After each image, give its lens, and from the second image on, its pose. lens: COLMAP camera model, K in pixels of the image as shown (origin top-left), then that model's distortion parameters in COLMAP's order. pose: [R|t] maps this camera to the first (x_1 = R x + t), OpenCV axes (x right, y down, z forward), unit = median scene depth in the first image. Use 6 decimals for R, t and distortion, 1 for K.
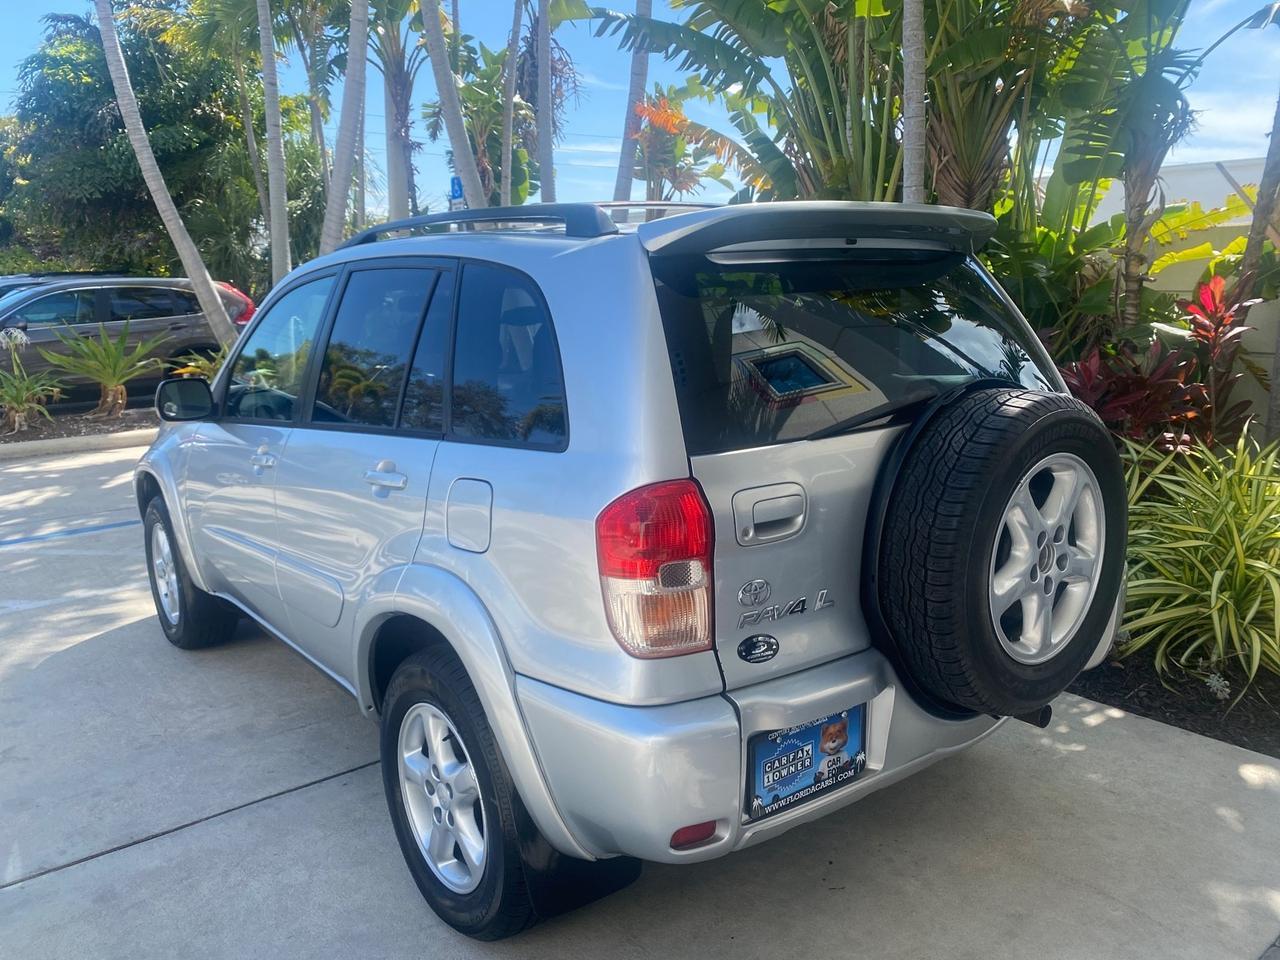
lens RADIAL K [[981.8, 0, 640.3], [0, 981.8, 472.1], [0, 0, 1]] dist [0.003942, 0.006884]
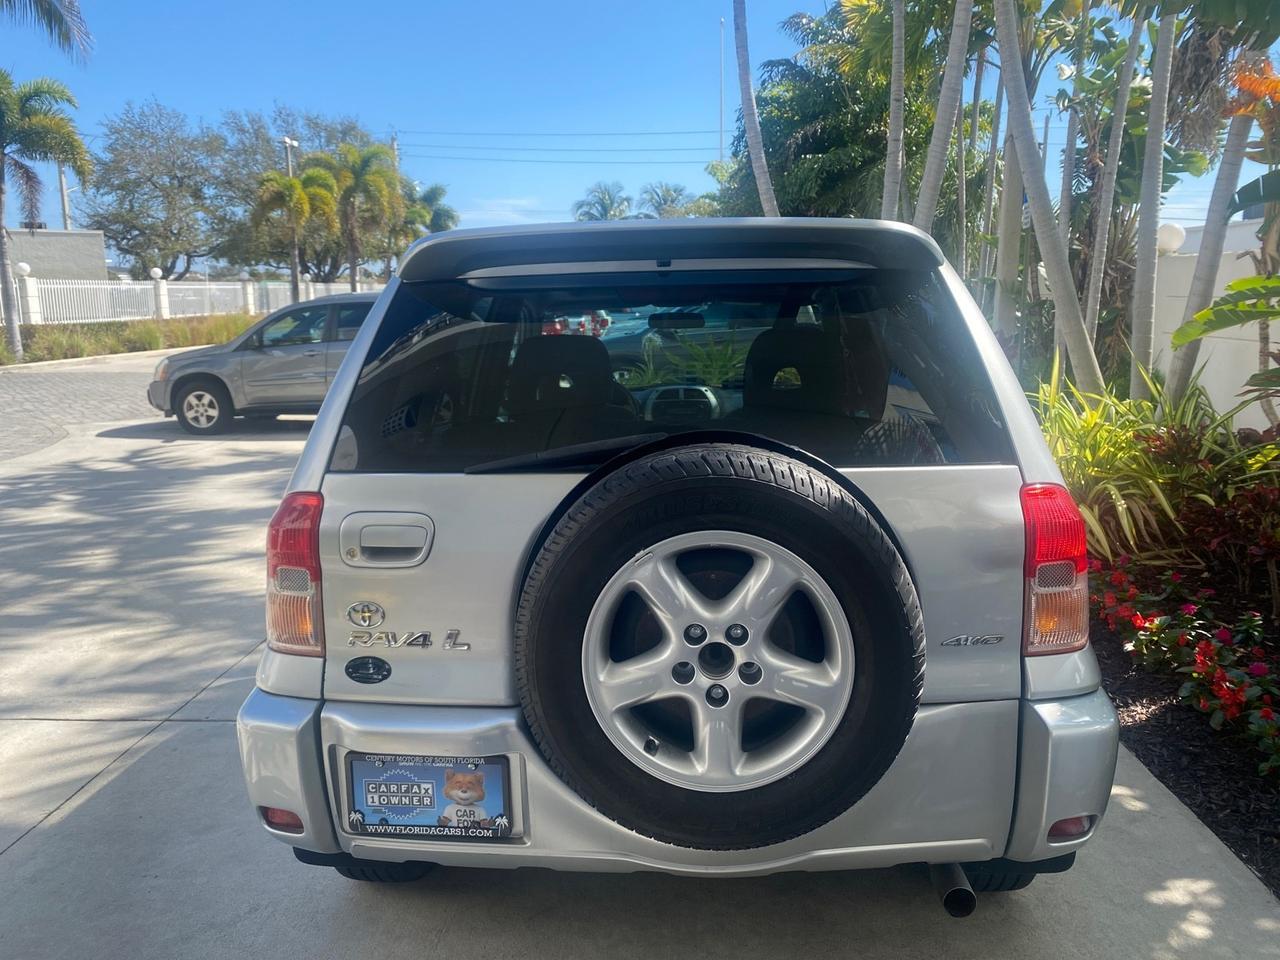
lens RADIAL K [[988.7, 0, 636.6], [0, 988.7, 470.7], [0, 0, 1]] dist [0.007374, 0.000871]
pose [[0.747500, 0.116873, -0.653899, 0.476766], [-0.122598, 0.991762, 0.037113, -0.047725], [0.652850, 0.052425, 0.755671, 0.190461]]
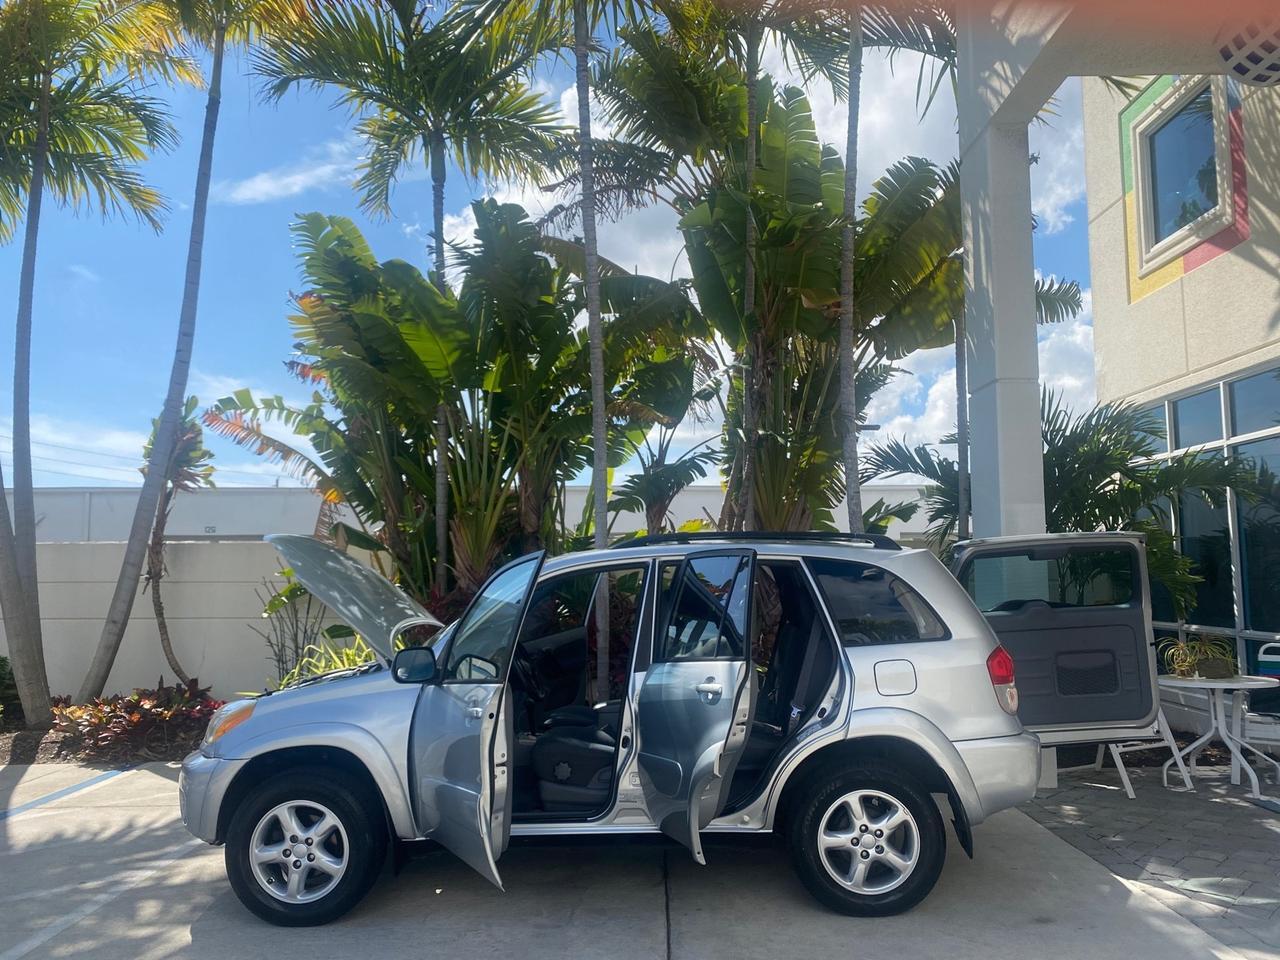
lens RADIAL K [[978.5, 0, 640.8], [0, 978.5, 477.1], [0, 0, 1]] dist [0.014874, -0.004355]
pose [[0.641353, 0.075840, 0.763489, -1.220670], [0.150142, 0.963457, -0.221827, 0.008346], [-0.752412, 0.256901, 0.606529, 0.012498]]
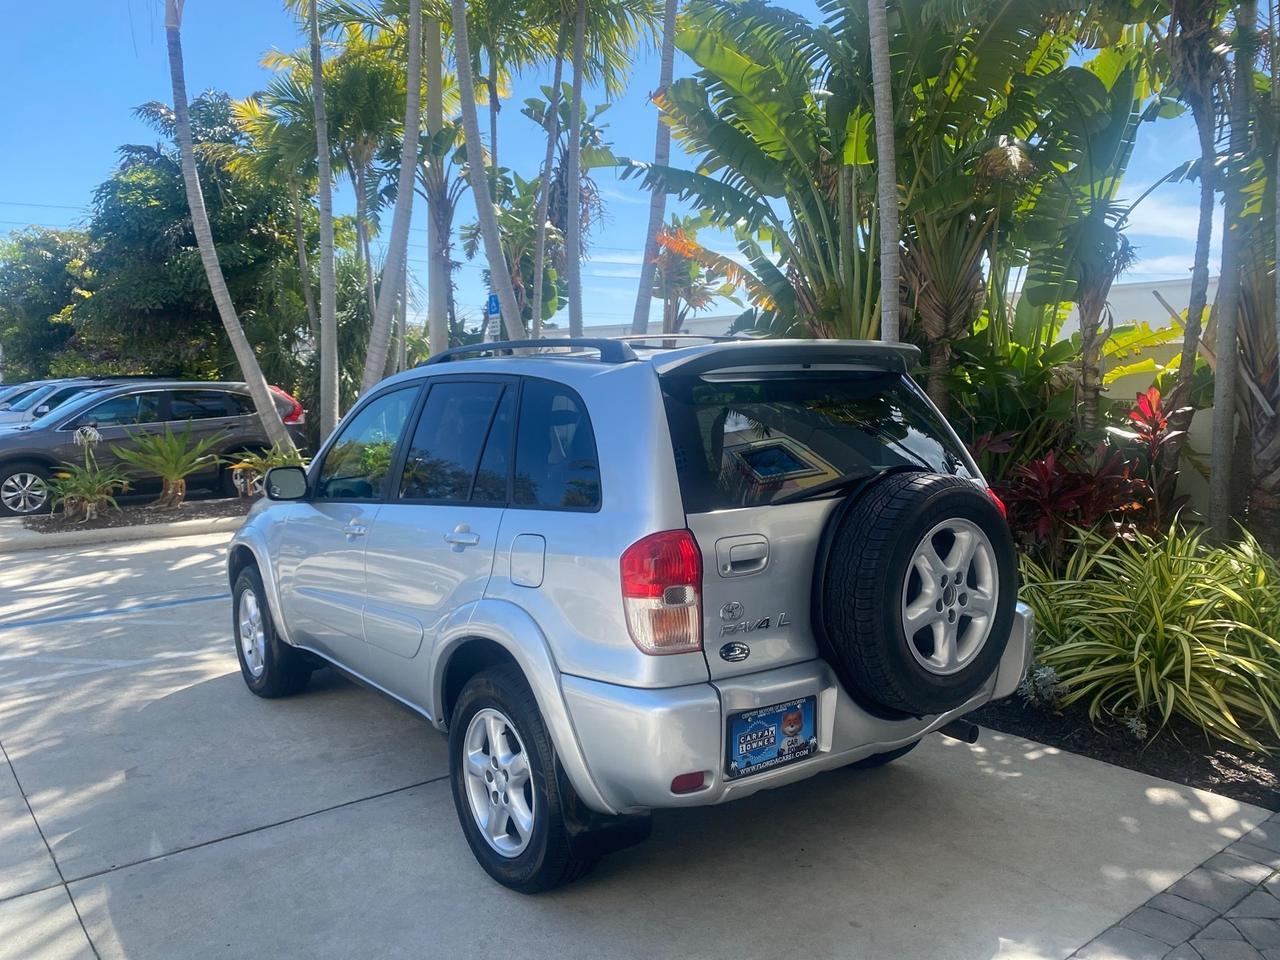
lens RADIAL K [[976.7, 0, 640.4], [0, 976.7, 472.5], [0, 0, 1]] dist [0.019538, -0.008857]
pose [[0.999797, 0.006534, -0.019062, 0.004878], [-0.008454, 0.994698, -0.102493, 0.033191], [0.018292, 0.102633, 0.994551, -0.206428]]
